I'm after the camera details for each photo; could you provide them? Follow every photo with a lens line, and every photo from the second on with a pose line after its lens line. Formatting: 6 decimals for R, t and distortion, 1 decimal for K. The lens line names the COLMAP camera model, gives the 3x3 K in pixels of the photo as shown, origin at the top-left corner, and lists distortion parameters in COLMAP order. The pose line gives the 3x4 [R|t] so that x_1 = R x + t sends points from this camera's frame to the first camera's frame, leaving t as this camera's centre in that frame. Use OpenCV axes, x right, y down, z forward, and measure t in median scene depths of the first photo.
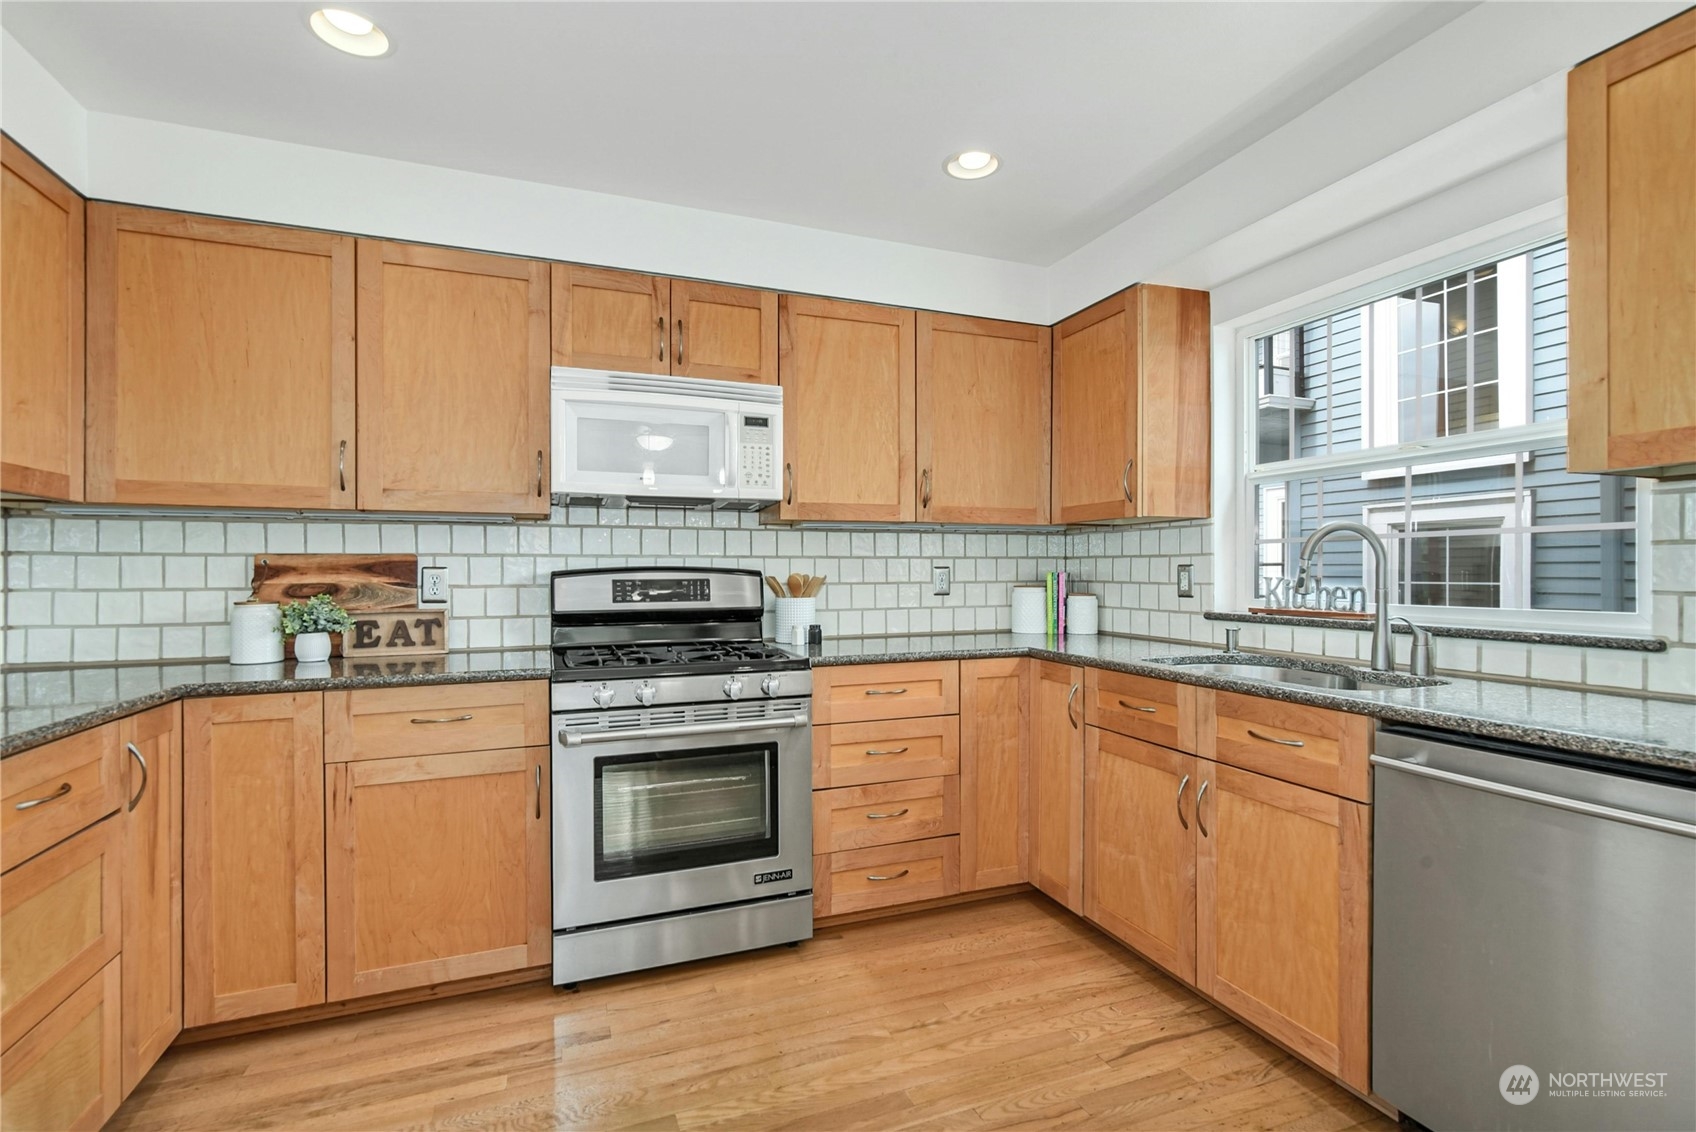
lens RADIAL K [[785.4, 0, 849.7], [0, 785.4, 571.1], [0, 0, 1]] dist [-0.009482, -0.001558]
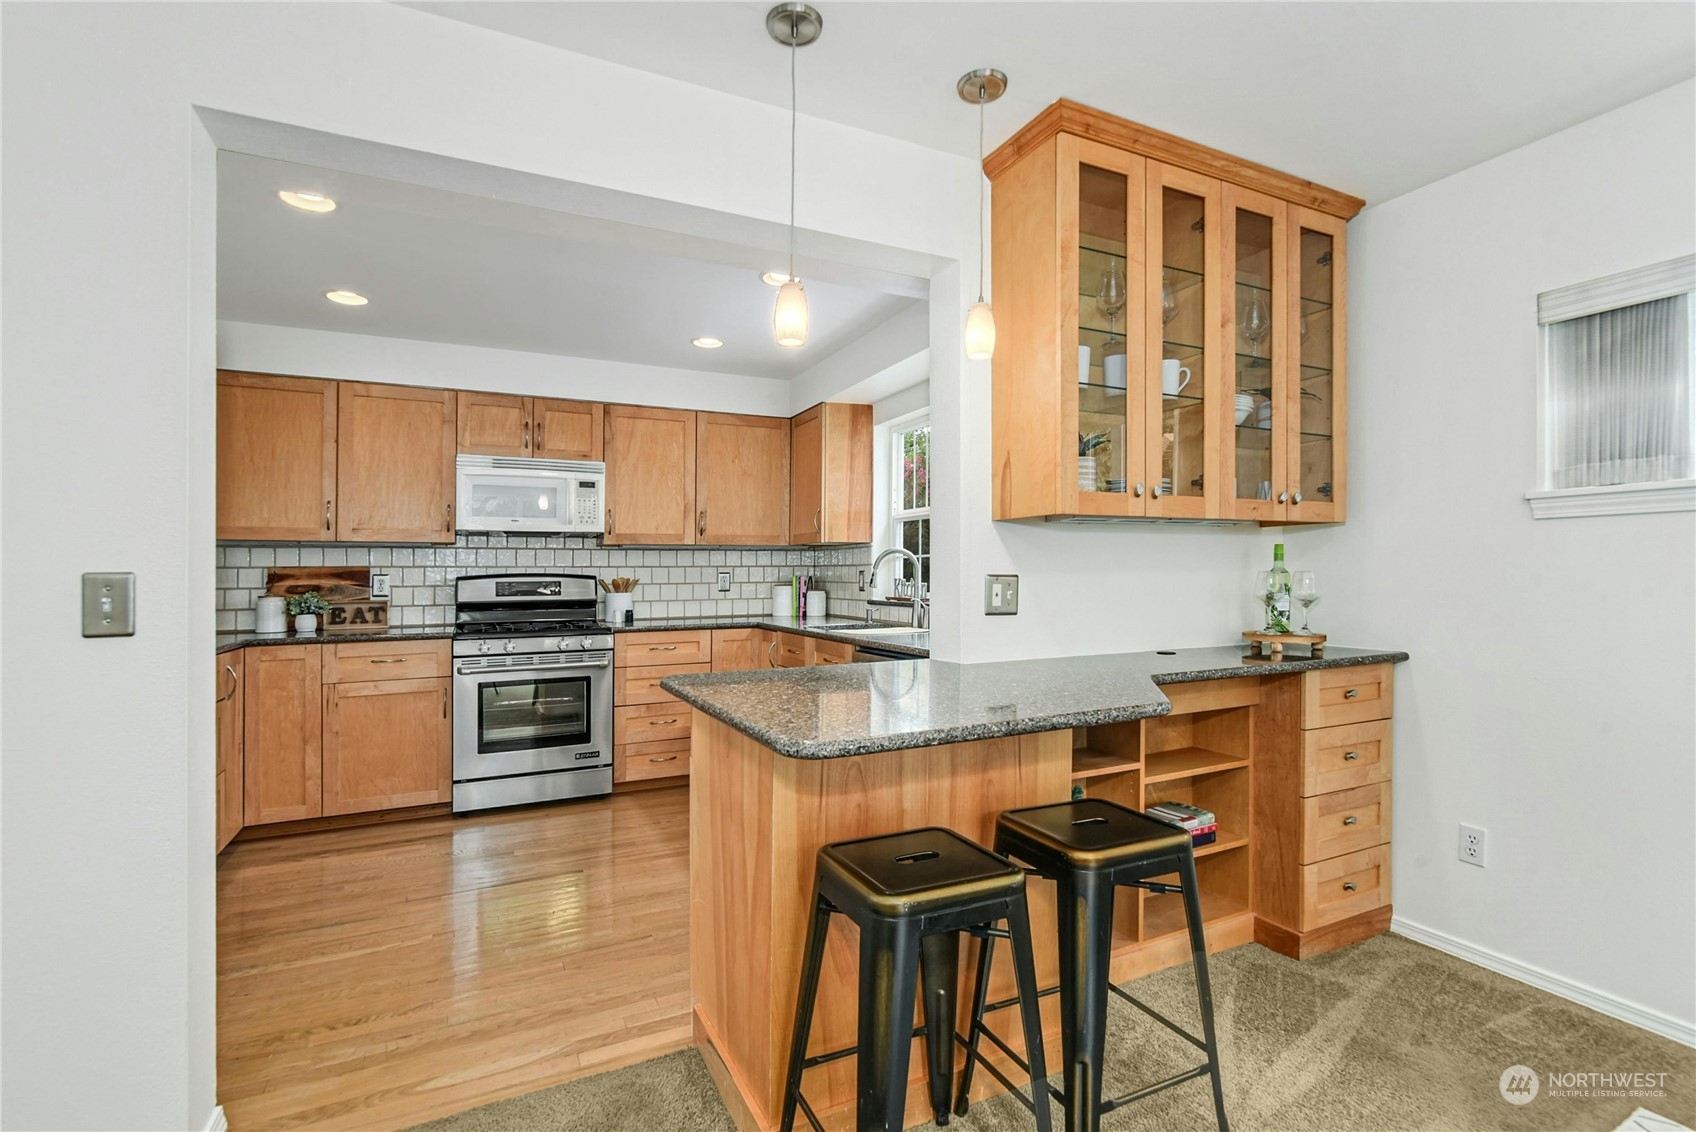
lens RADIAL K [[785.4, 0, 844.2], [0, 785.4, 551.9], [0, 0, 1]] dist [-0.009482, -0.001558]
pose [[0.996807, -0.001837, 0.079828, 0.303222], [0.004022, 0.999621, -0.027216, -0.004258], [-0.079747, 0.027450, 0.996437, -0.709721]]
